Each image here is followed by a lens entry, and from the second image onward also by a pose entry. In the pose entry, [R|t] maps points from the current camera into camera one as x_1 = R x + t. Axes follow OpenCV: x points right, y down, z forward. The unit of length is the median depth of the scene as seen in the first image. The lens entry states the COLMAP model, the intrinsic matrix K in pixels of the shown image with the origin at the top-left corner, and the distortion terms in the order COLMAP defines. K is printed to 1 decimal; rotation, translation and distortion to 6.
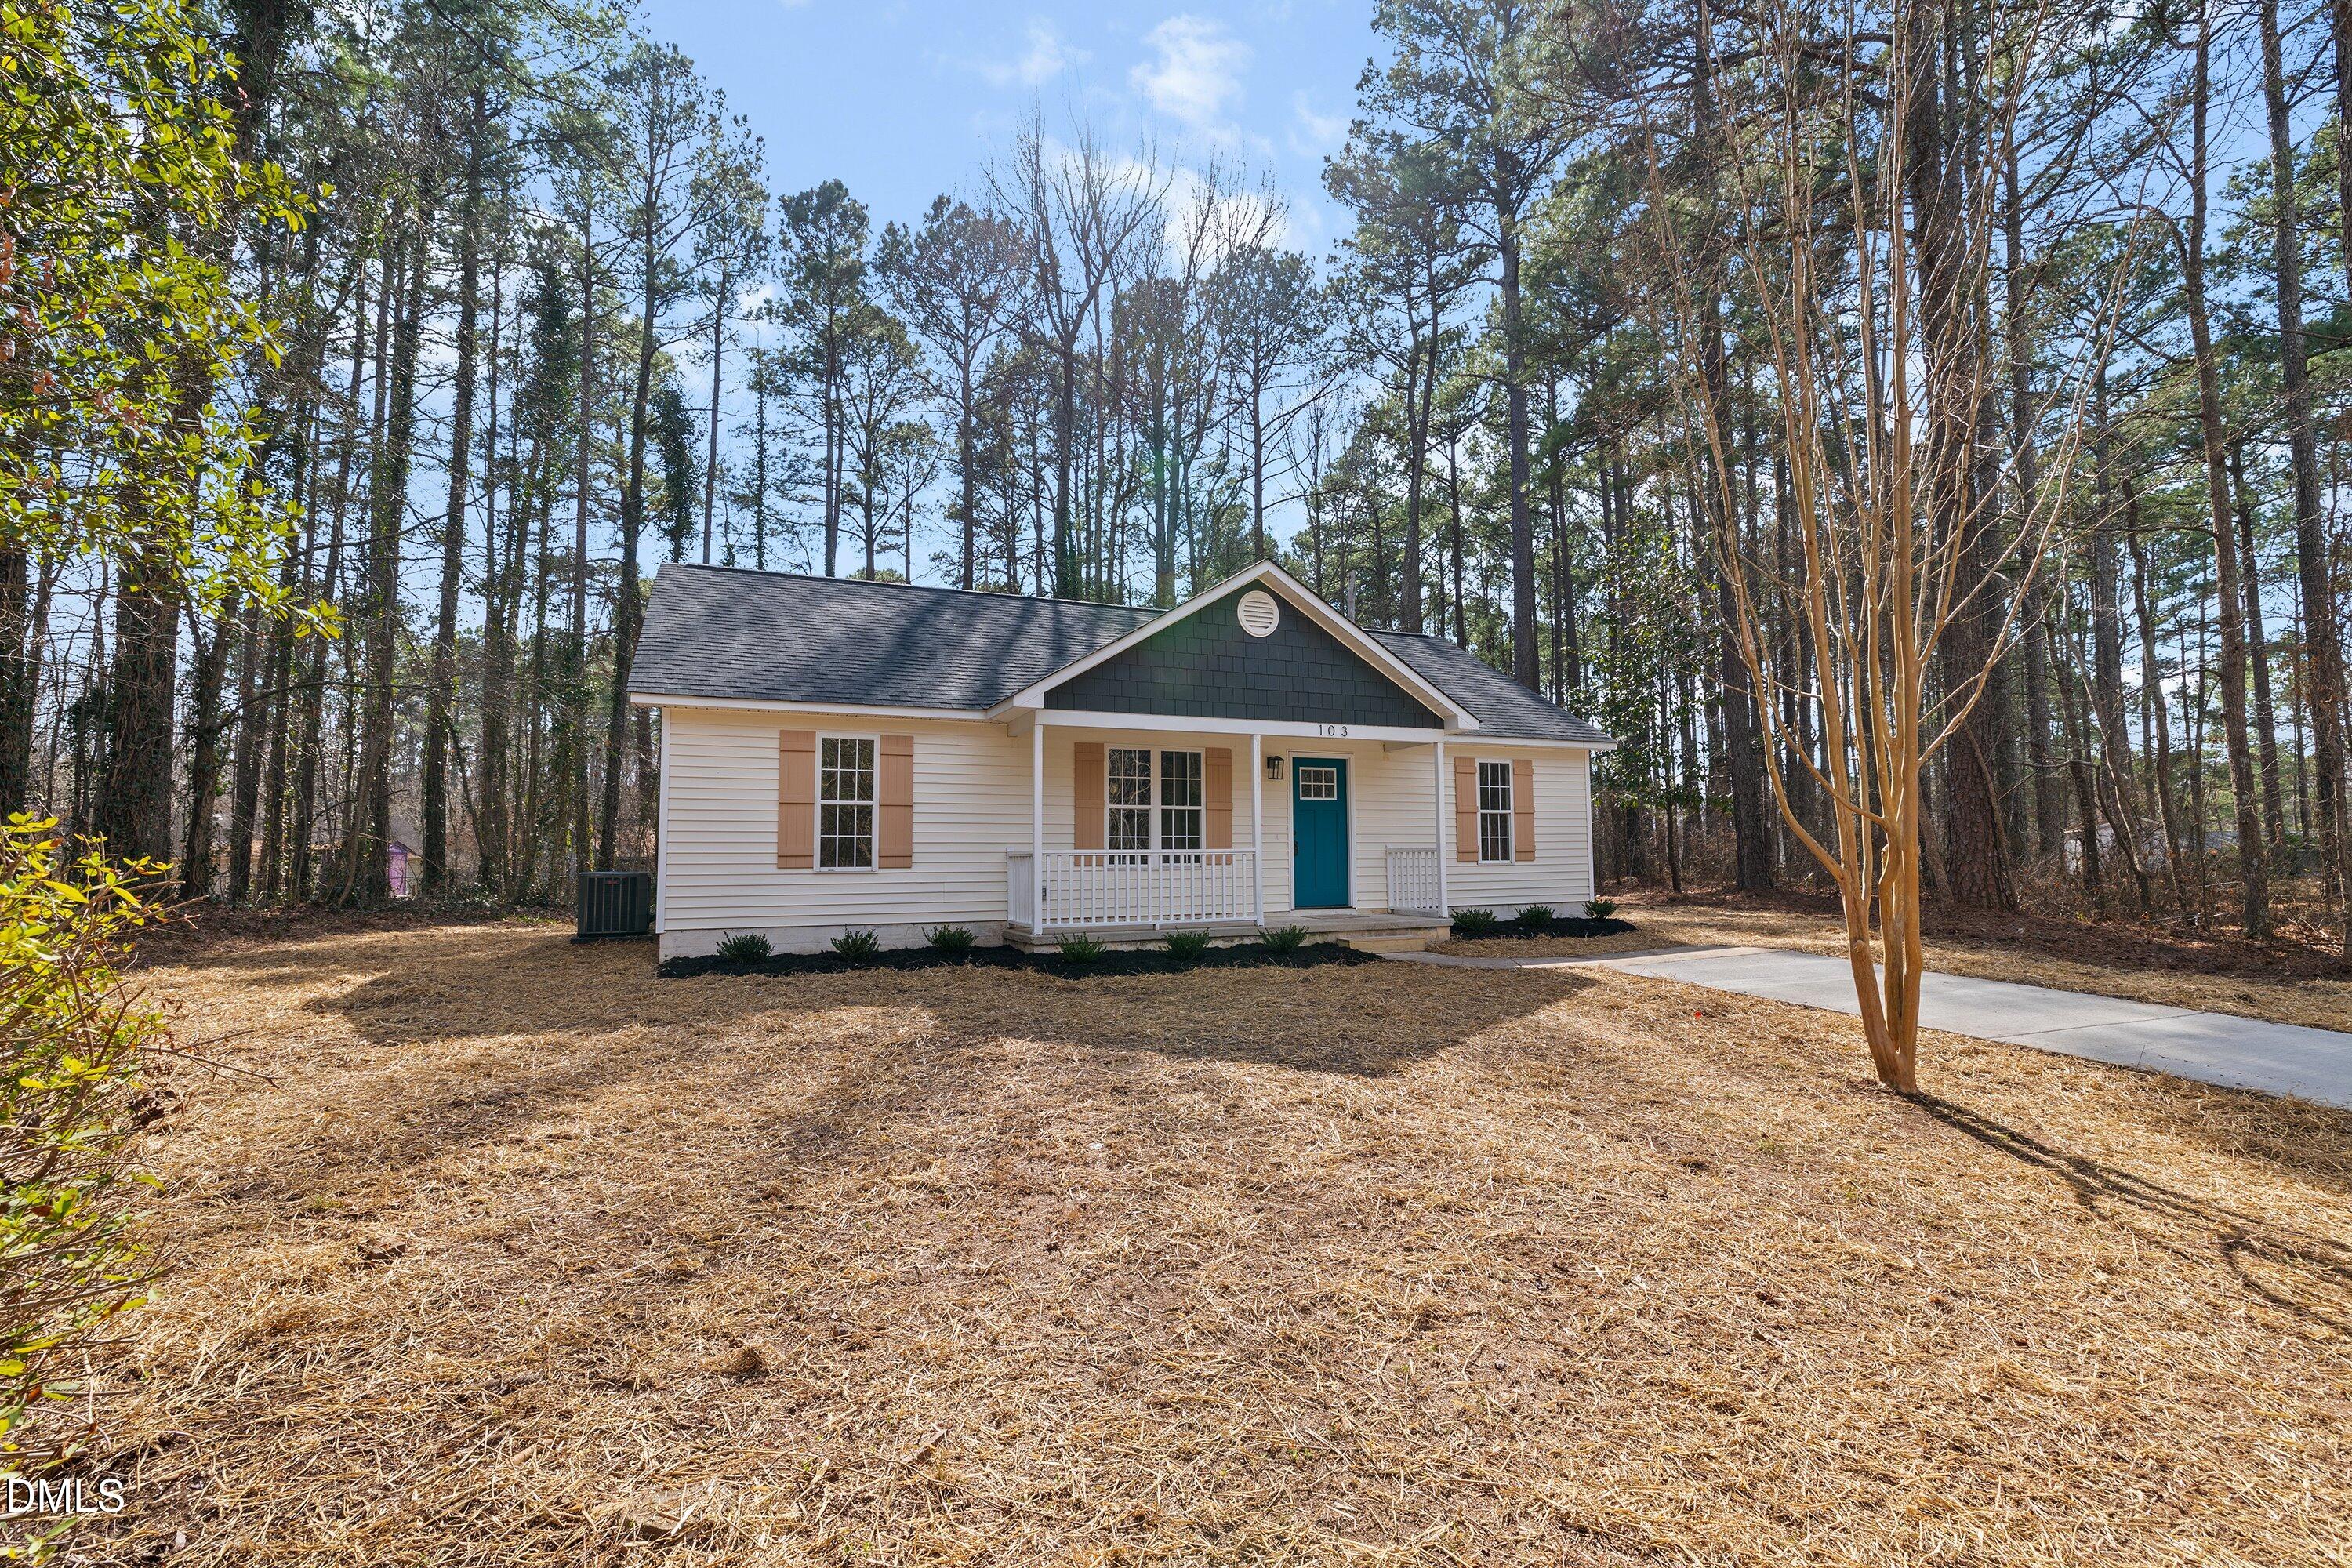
lens RADIAL K [[1087.1, 0, 1198.9], [0, 1087.1, 749.0], [0, 0, 1]] dist [-0.000120, 0.000168]
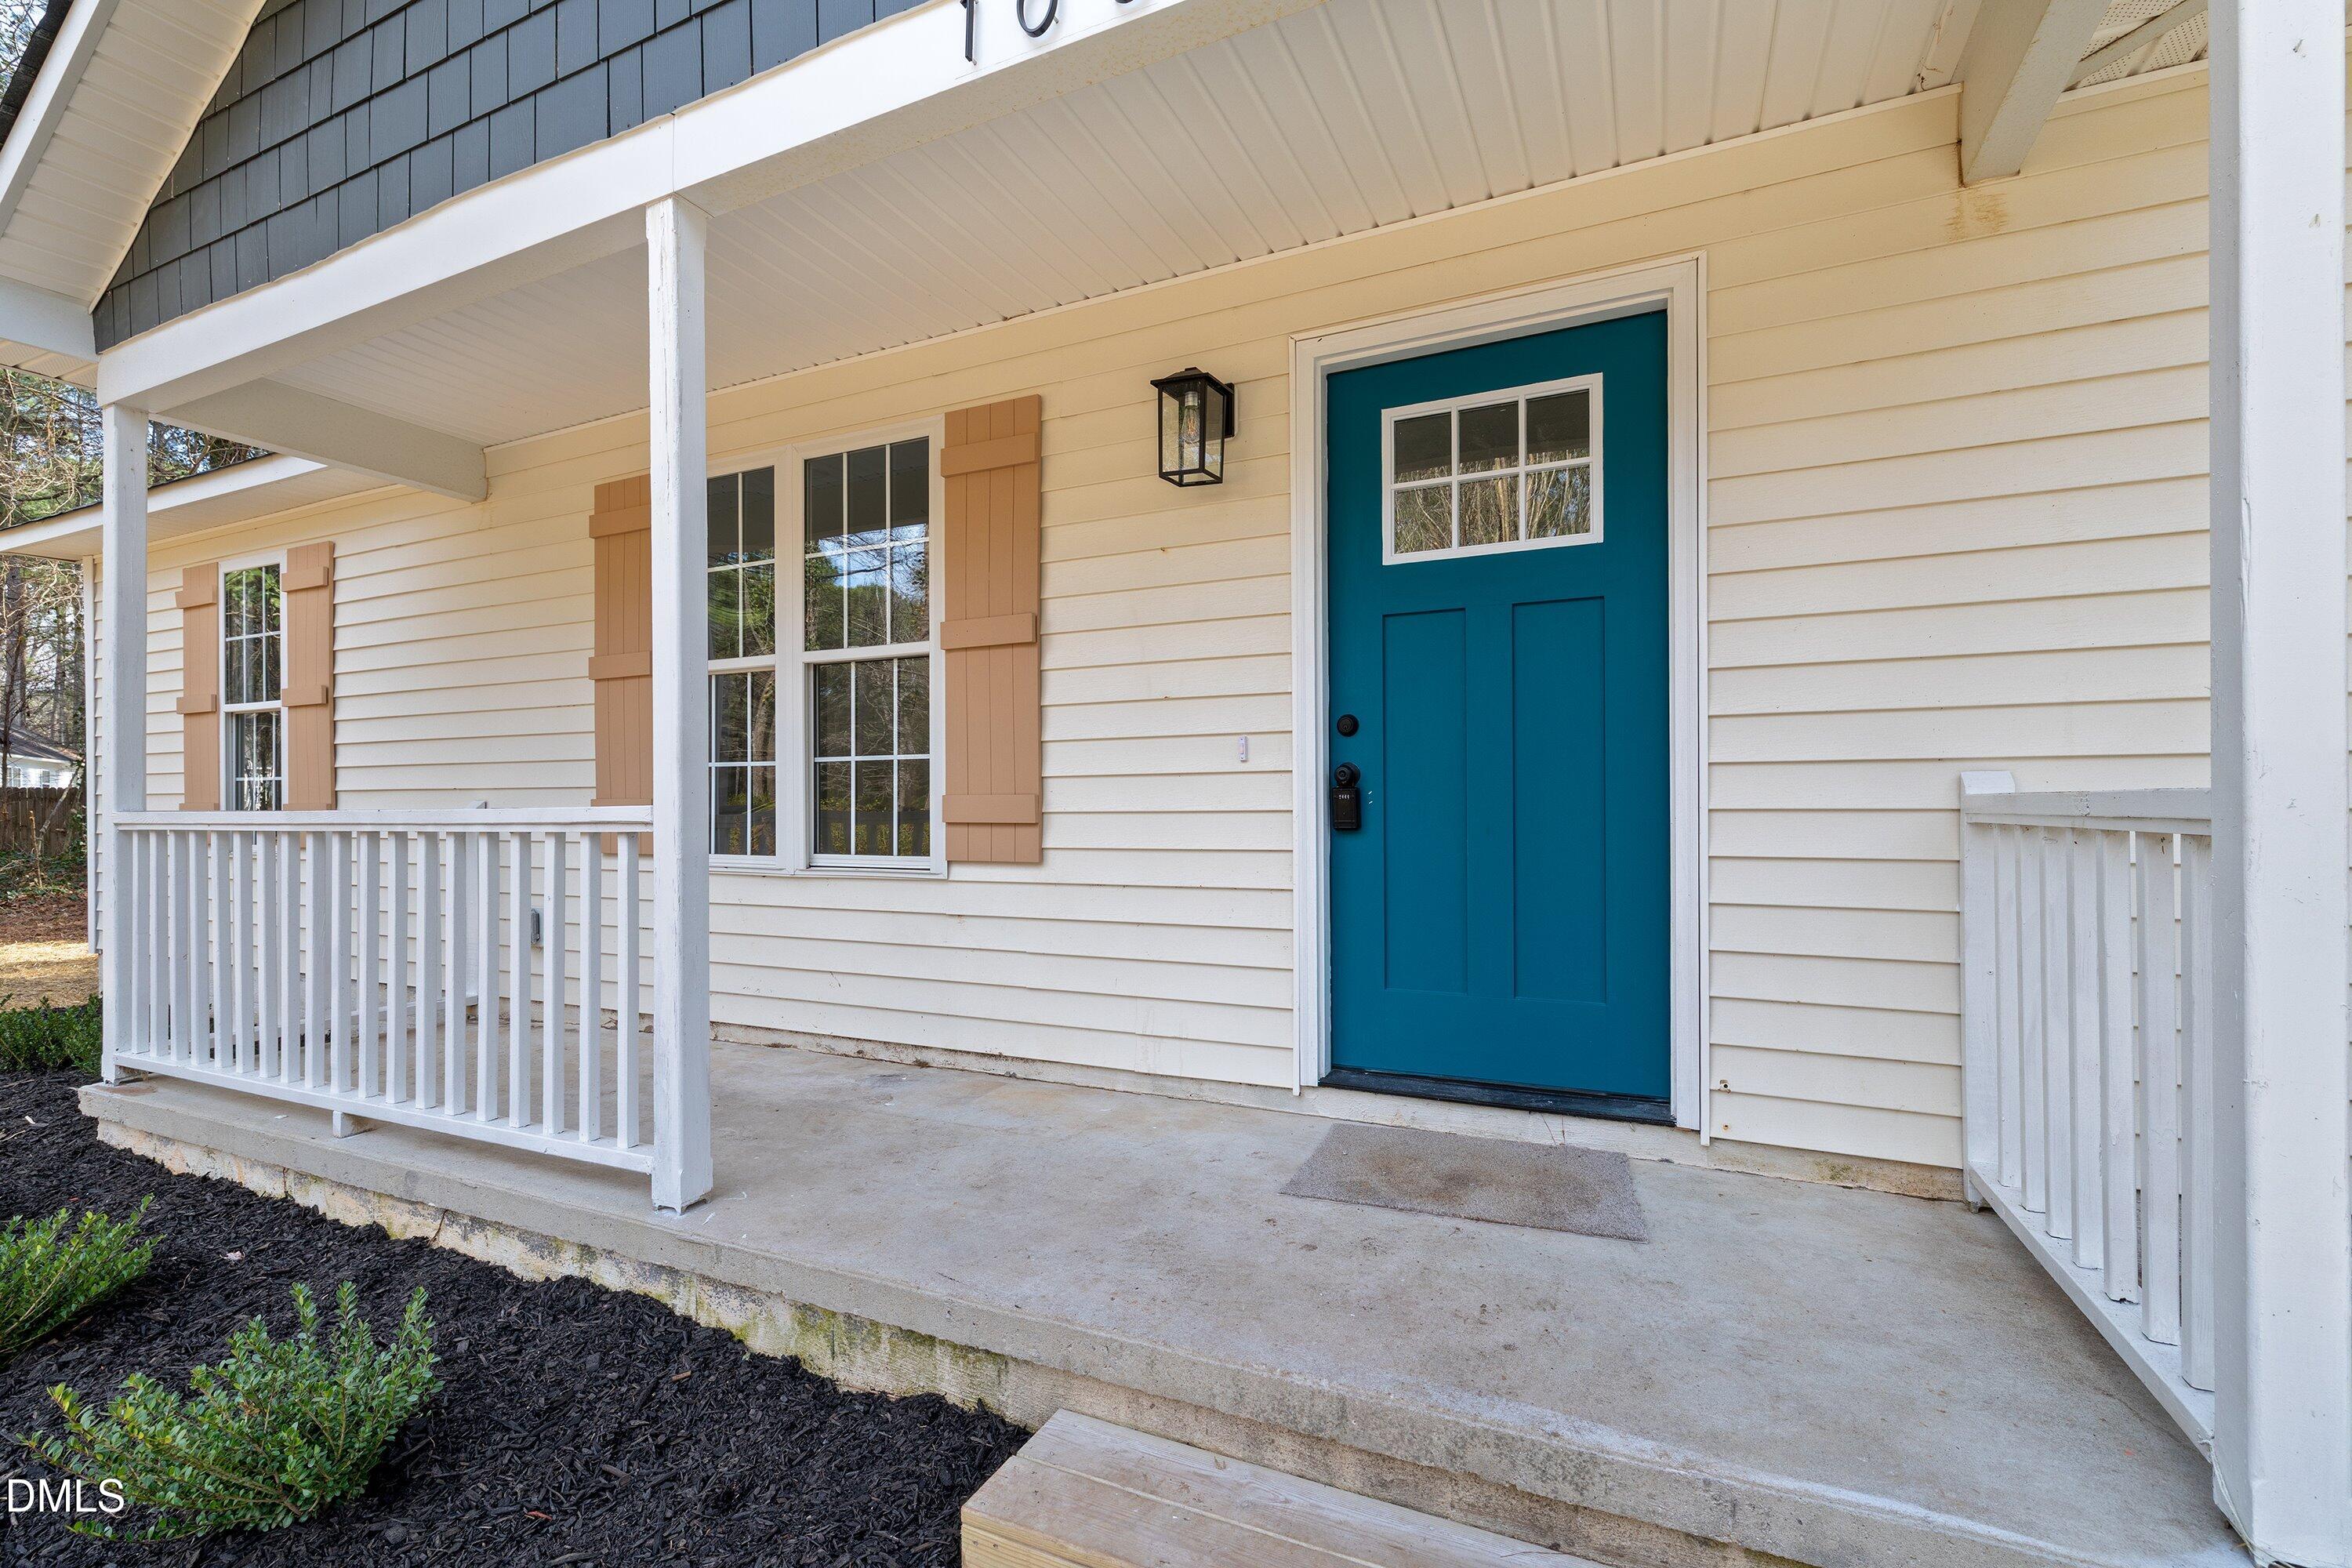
lens RADIAL K [[1022.4, 0, 1179.1], [0, 1022.4, 791.5], [0, 0, 1]] dist [0.000129, 0.000339]
pose [[0.651567, -0.004456, -0.758578, 0.222099], [0.079403, 0.994890, 0.062358, 0.076244], [0.754424, -0.100864, 0.648592, 0.854192]]
